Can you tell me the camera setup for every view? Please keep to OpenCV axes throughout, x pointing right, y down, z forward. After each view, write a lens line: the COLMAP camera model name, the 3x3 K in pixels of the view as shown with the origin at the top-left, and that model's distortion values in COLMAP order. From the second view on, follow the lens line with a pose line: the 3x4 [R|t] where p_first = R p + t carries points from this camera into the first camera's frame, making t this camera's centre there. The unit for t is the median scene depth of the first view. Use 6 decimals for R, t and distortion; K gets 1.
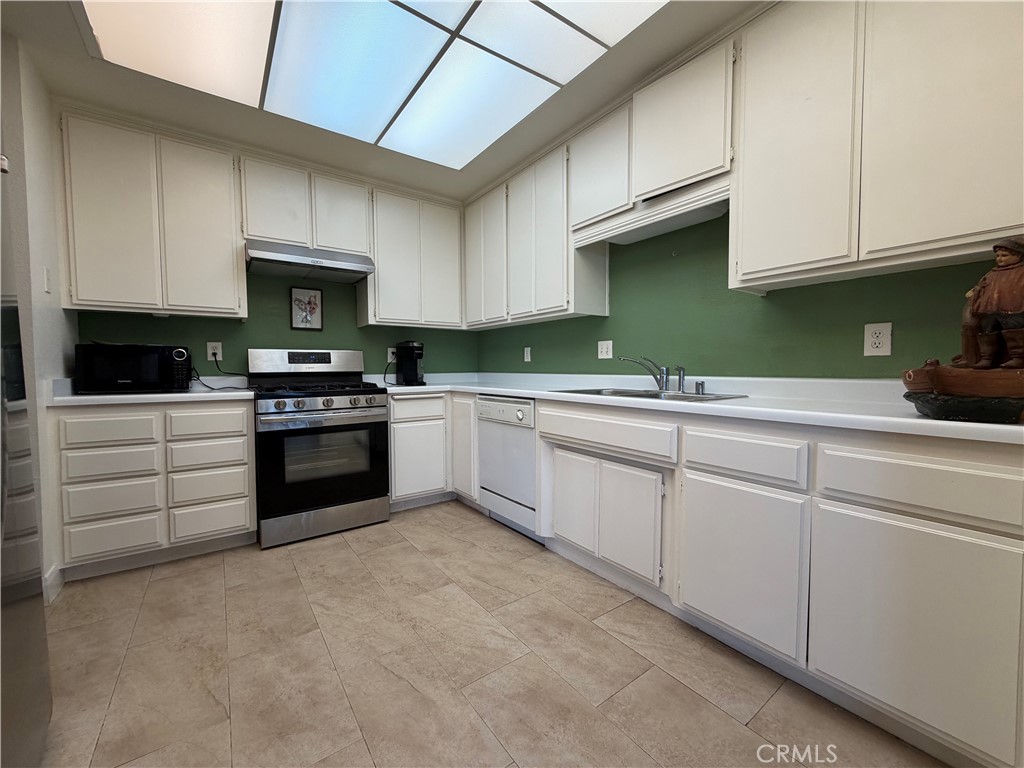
lens RADIAL K [[410.4, 0, 509.7], [0, 410.4, 384.3], [0, 0, 1]] dist [0.003745, -0.000897]
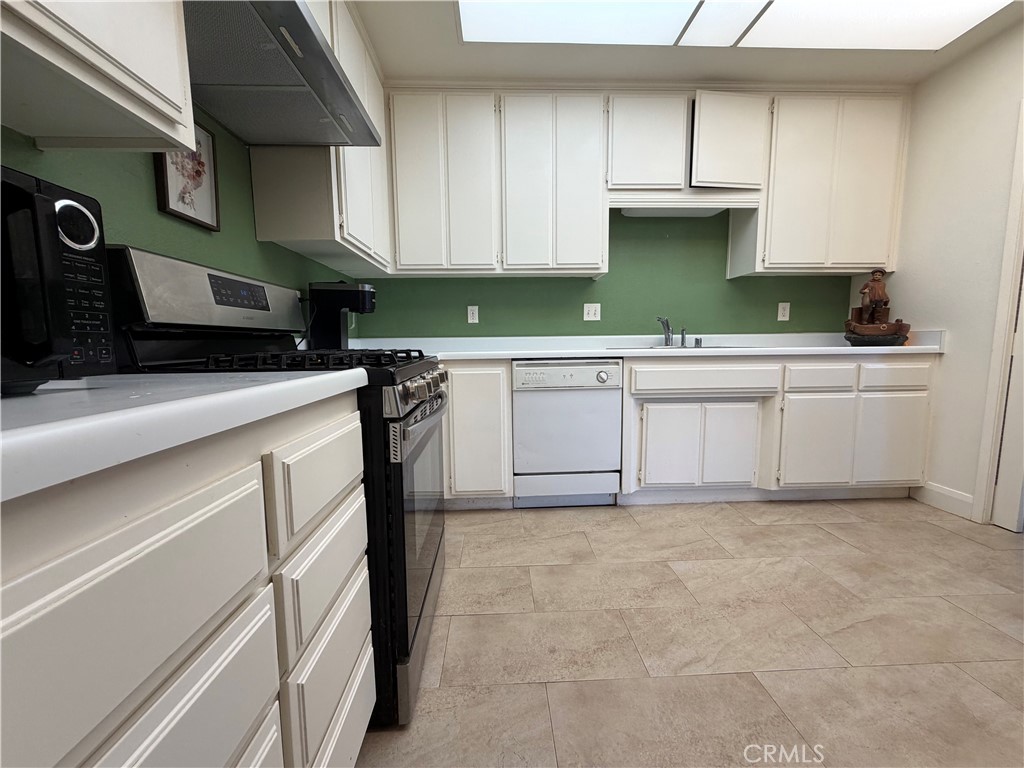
lens RADIAL K [[410.4, 0, 510.5], [0, 410.4, 384.0], [0, 0, 1]] dist [0.003745, -0.000897]
pose [[0.549393, -0.089425, 0.830765, -0.948364], [0.044978, 0.995980, 0.077465, 0.010743], [-0.834353, -0.005193, 0.551206, 0.726022]]
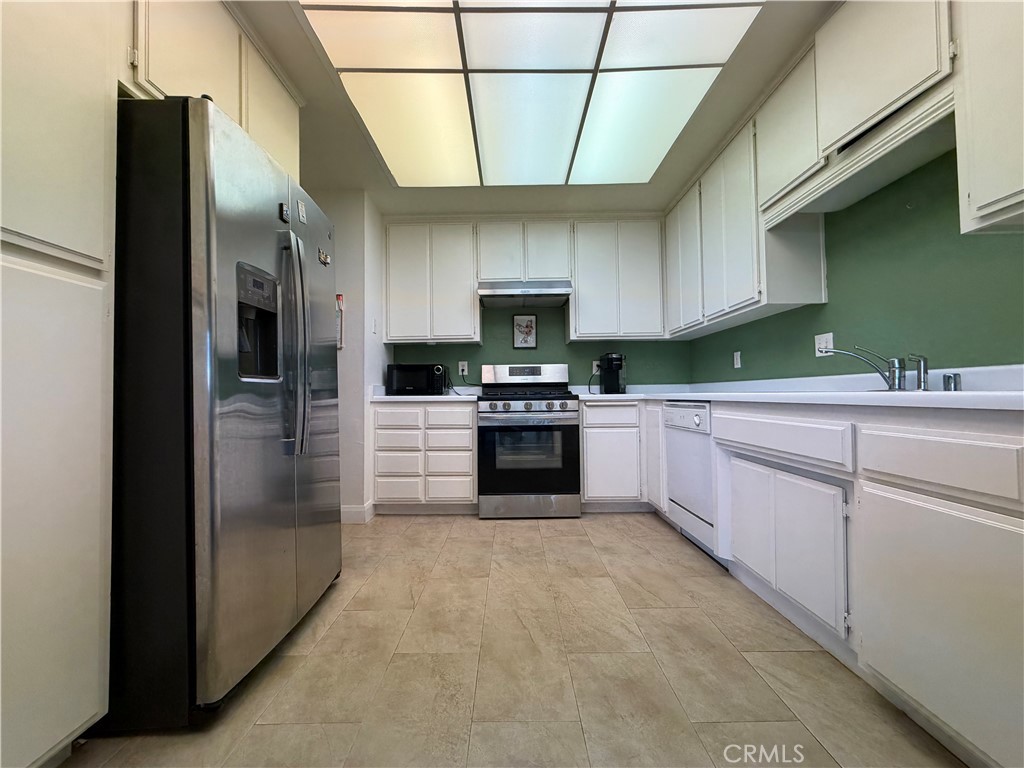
lens RADIAL K [[410.4, 0, 509.1], [0, 410.4, 384.0], [0, 0, 1]] dist [0.003745, -0.000897]
pose [[0.809988, -0.019599, -0.586119, 0.248624], [-0.018104, 0.998129, -0.058394, 0.061164], [0.586167, 0.057909, 0.808118, -0.003143]]
